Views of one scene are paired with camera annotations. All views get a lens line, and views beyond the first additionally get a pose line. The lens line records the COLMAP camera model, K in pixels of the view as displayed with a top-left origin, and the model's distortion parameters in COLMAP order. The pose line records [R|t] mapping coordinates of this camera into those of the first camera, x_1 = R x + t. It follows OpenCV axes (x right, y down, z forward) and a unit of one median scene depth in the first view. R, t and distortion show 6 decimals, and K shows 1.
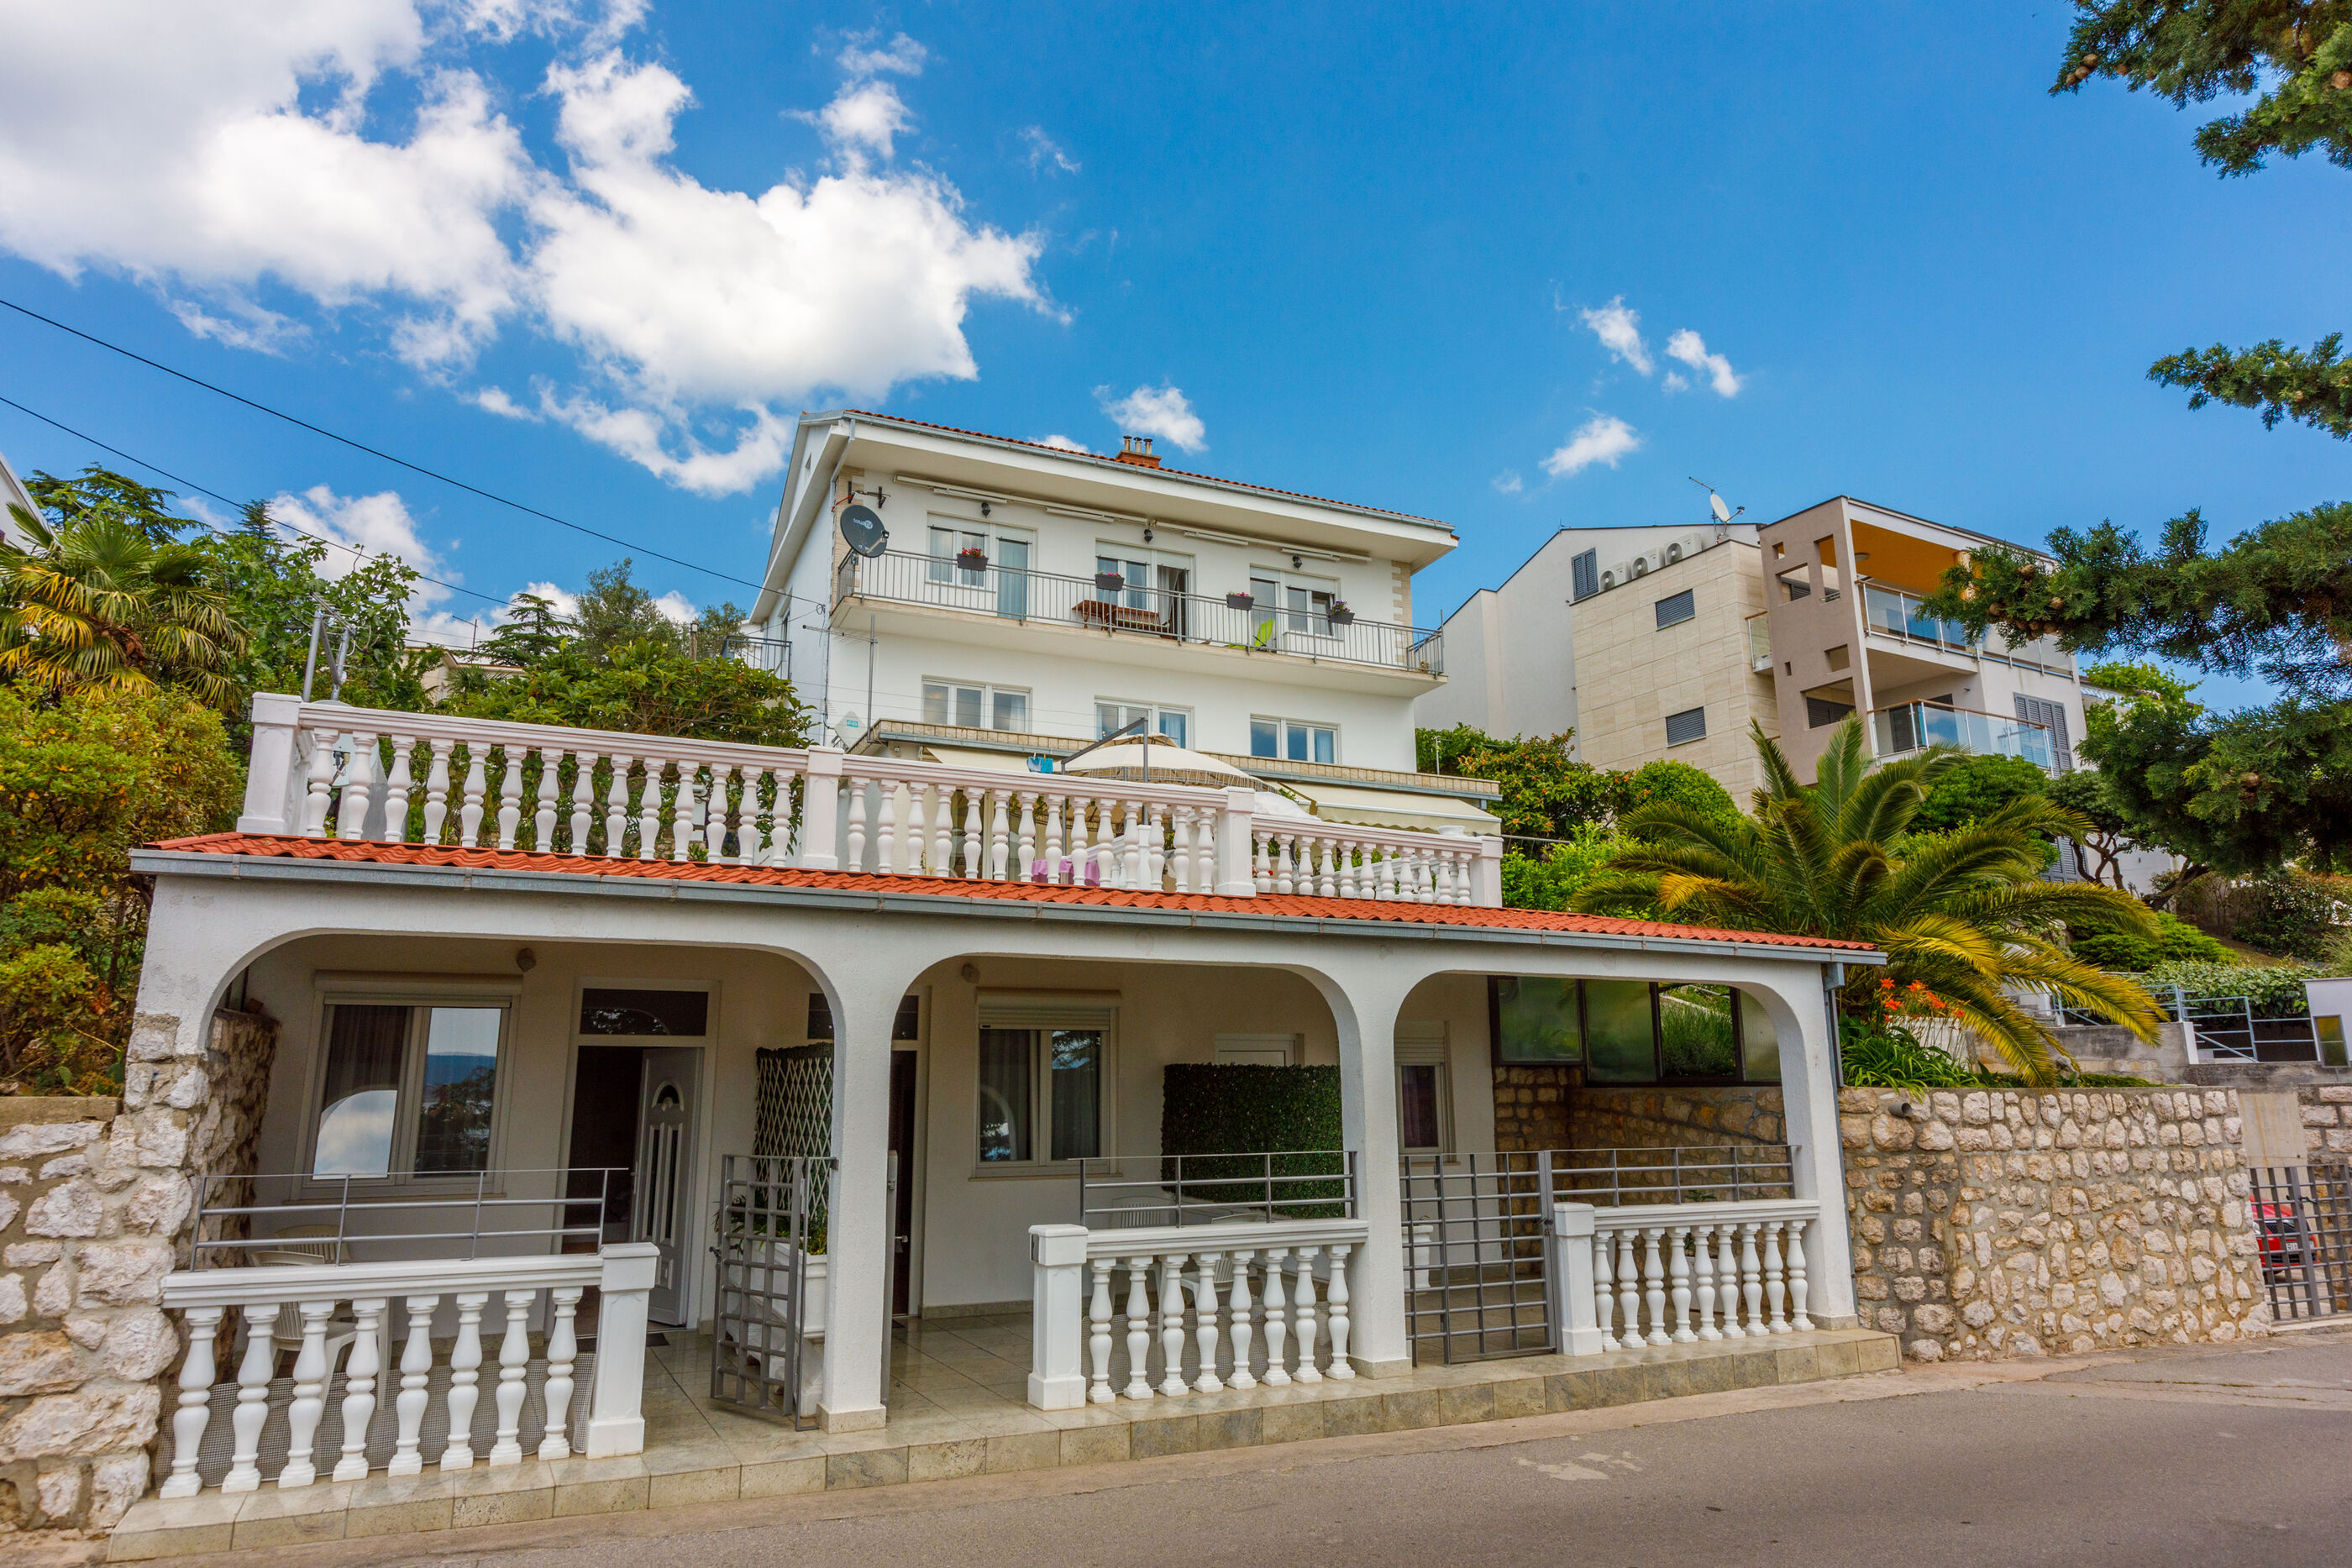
lens RADIAL K [[1449.9, 0, 1193.2], [0, 1449.9, 772.2], [0, 0, 1]] dist [0.010828, -0.011698]
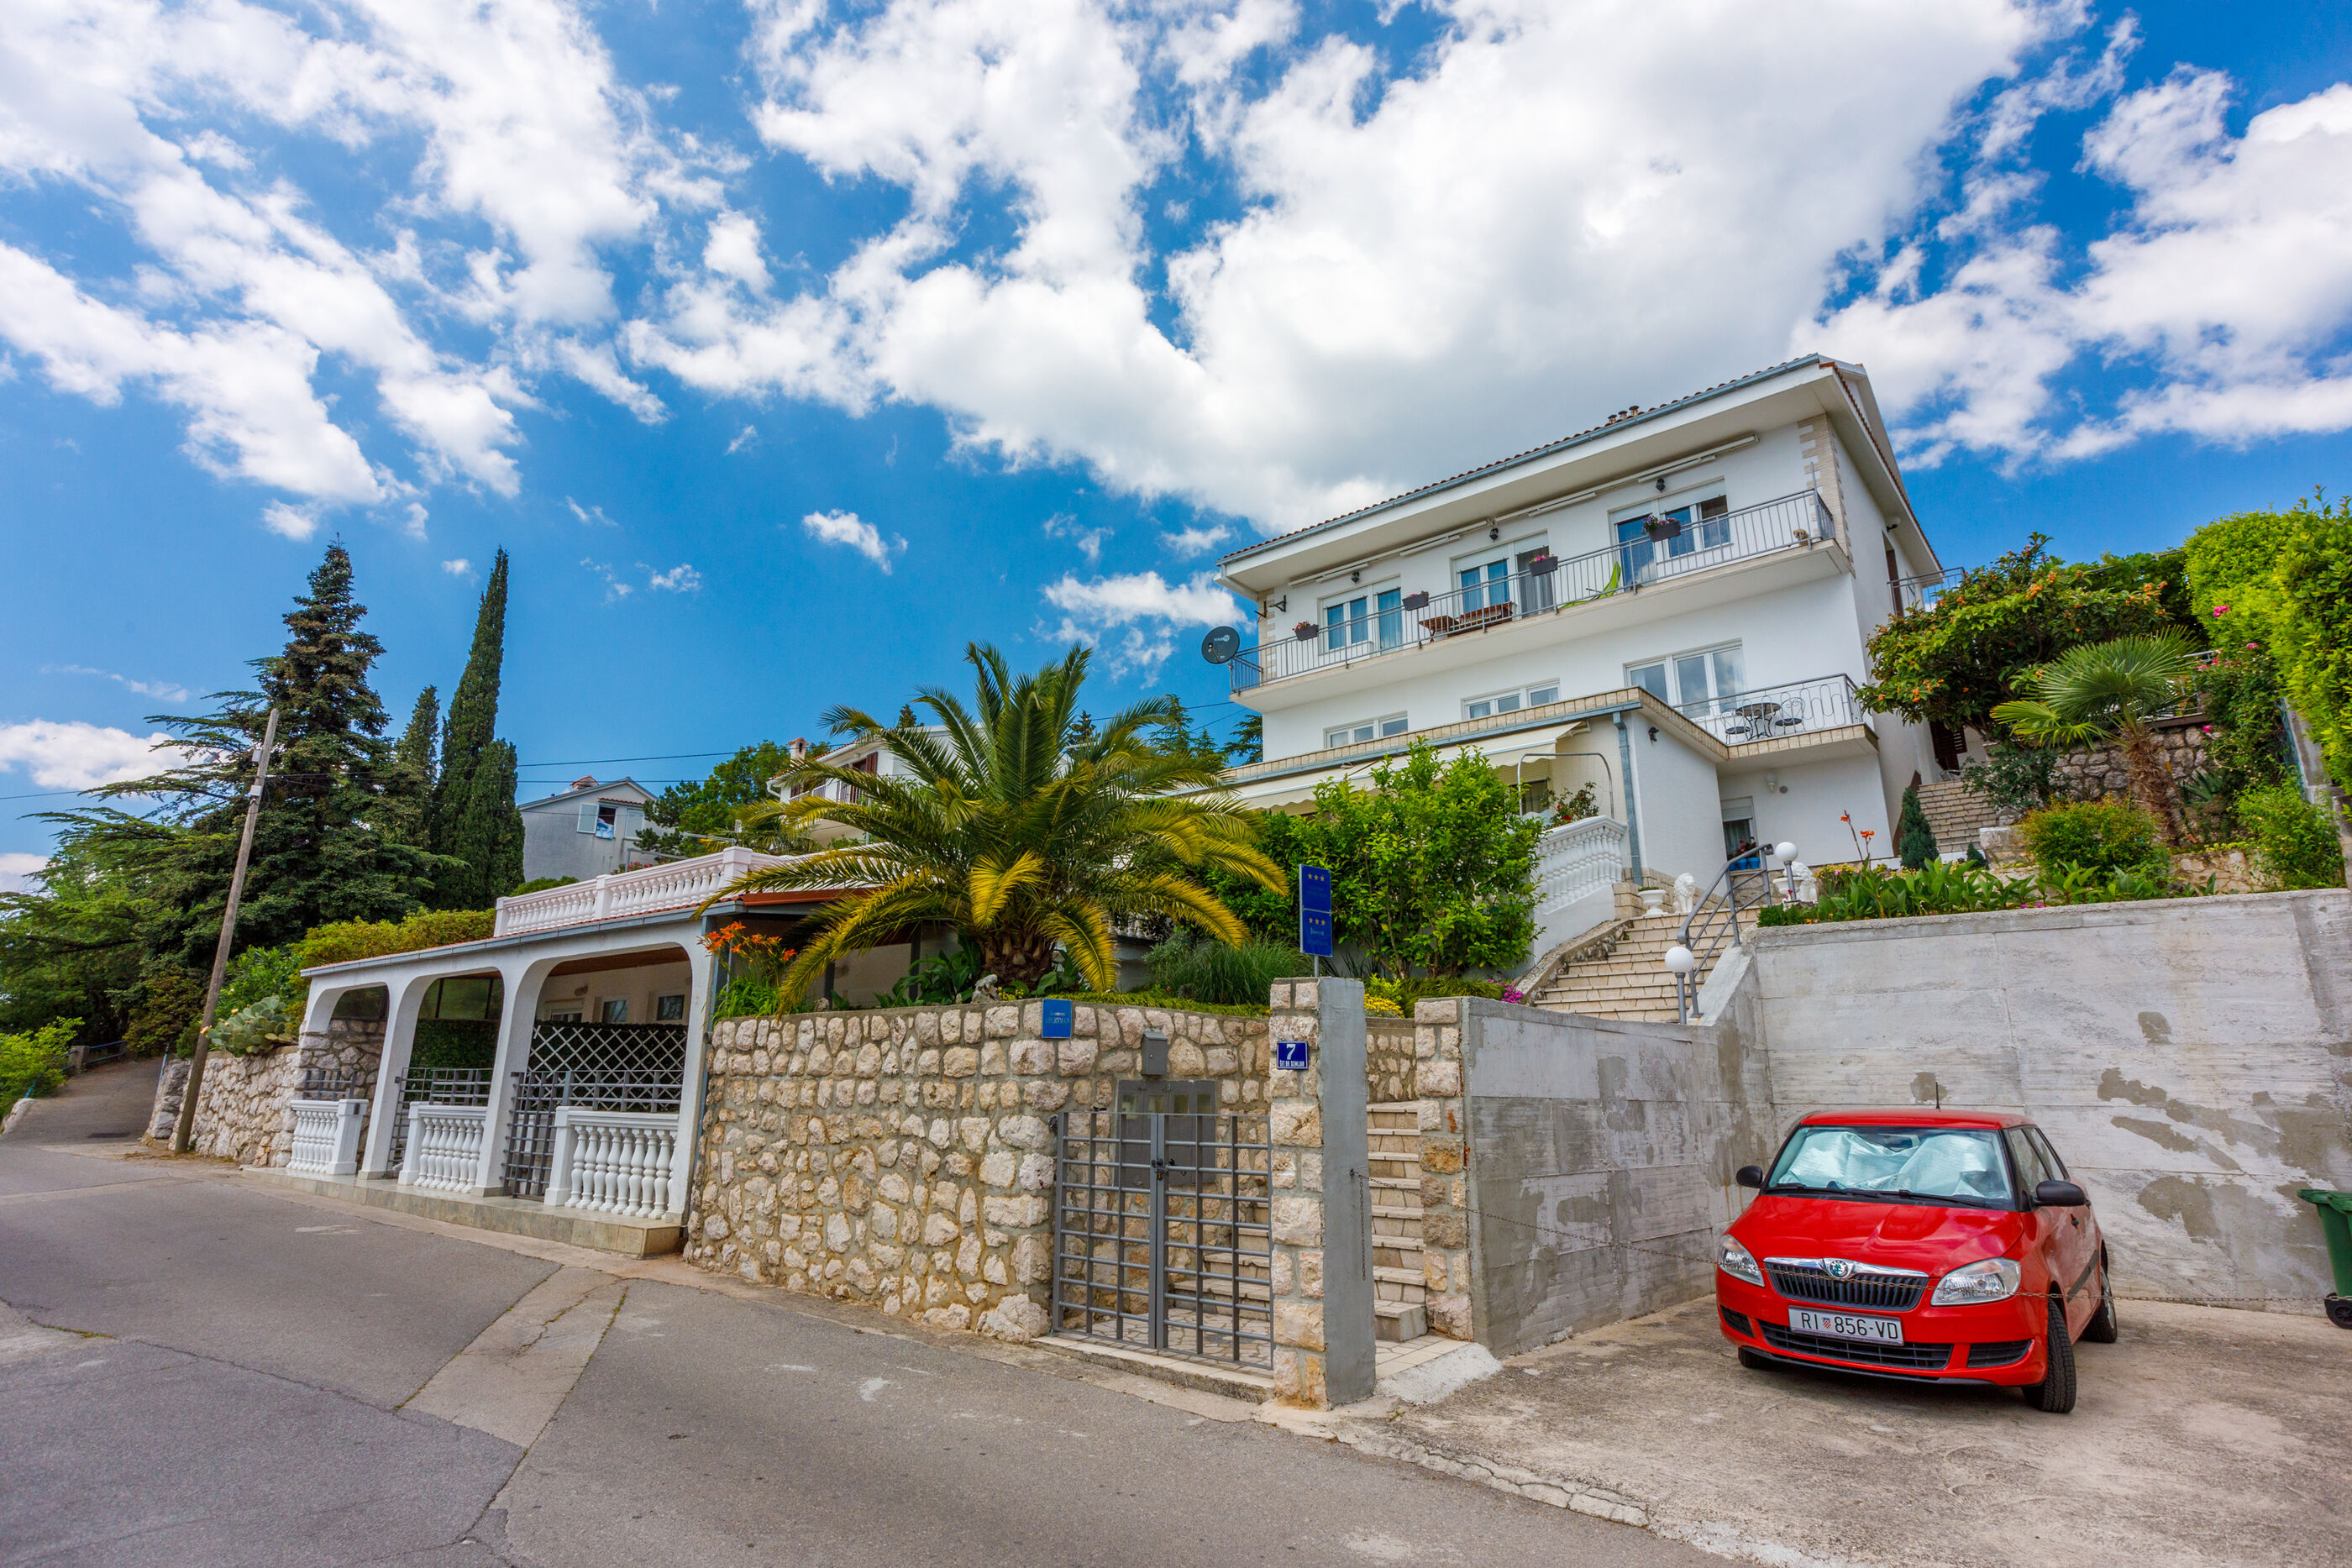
lens RADIAL K [[1176.0, 0, 1174.9], [0, 1176.0, 773.9], [0, 0, 1]] dist [0.006094, -0.005105]
pose [[0.421548, -0.223189, -0.878911, 1.429789], [0.196011, 0.968751, -0.151992, 0.231657], [0.885369, -0.108204, 0.452122, 0.884700]]
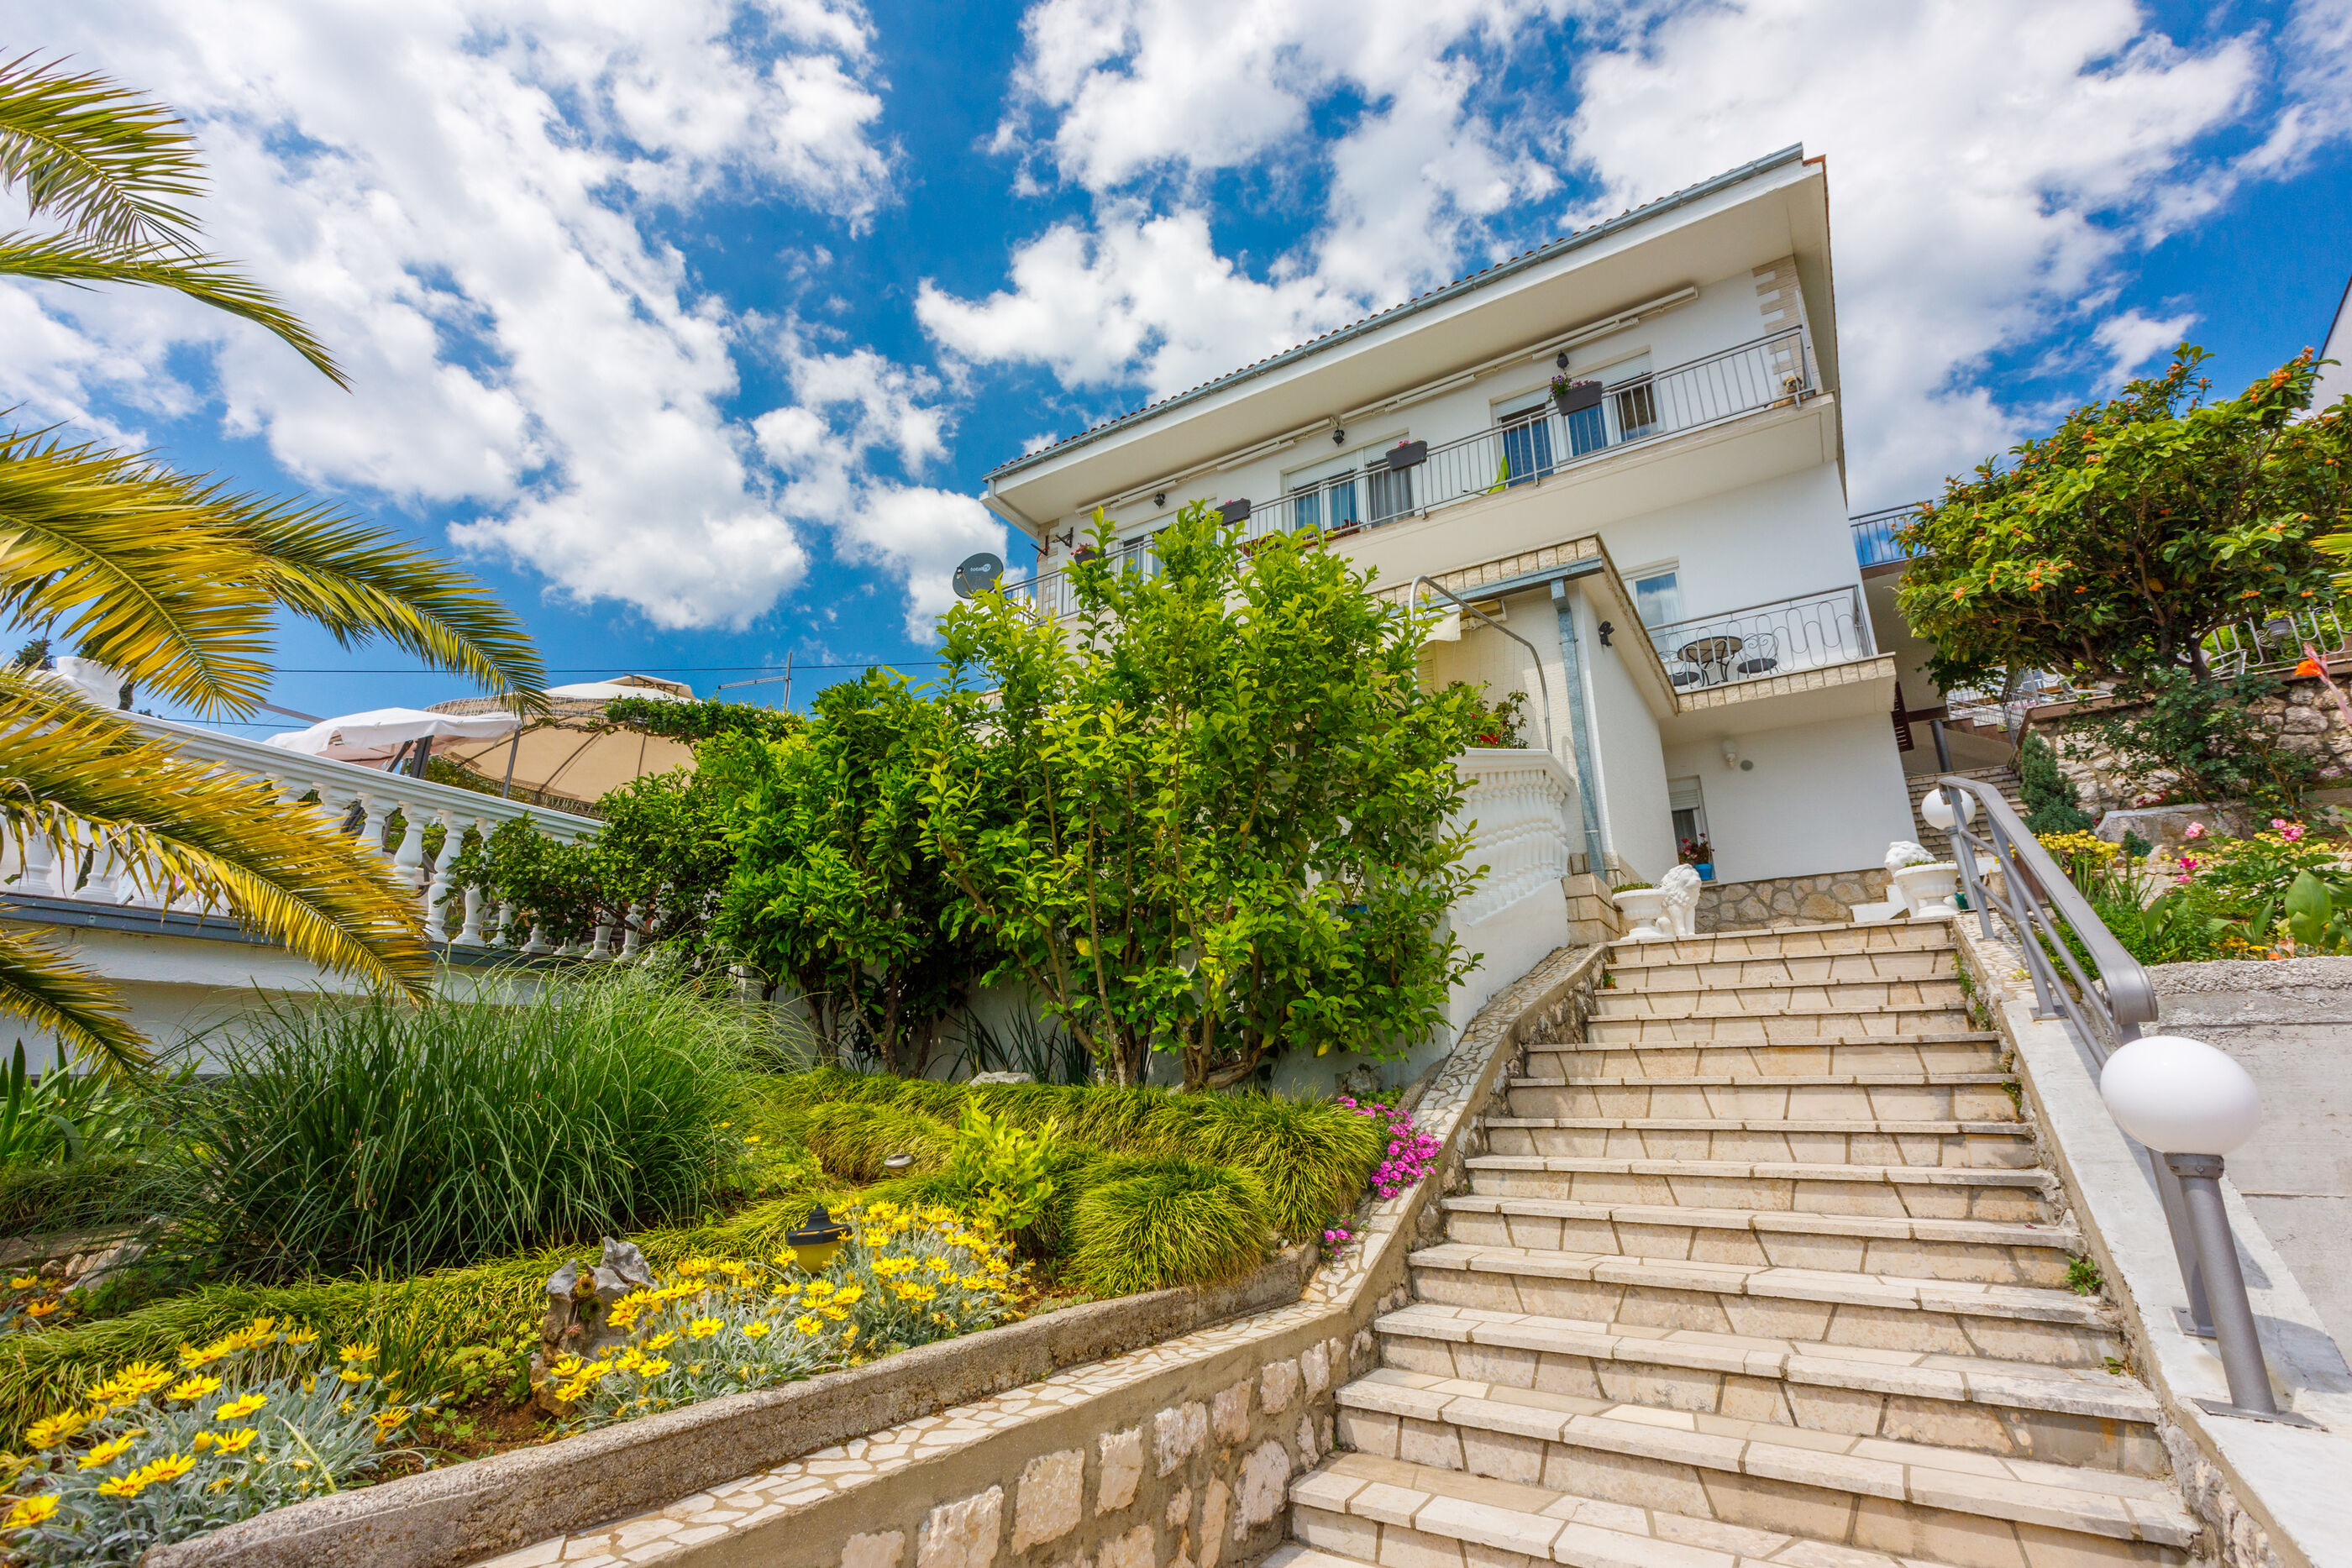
lens RADIAL K [[1070.8, 0, 1167.2], [0, 1070.8, 779.8], [0, 0, 1]] dist [0.007892, -0.001800]
pose [[0.537078, -0.237423, -0.809431, 0.829198], [0.180212, 0.969714, -0.164862, 0.253791], [0.824058, -0.057325, 0.563598, 1.375397]]
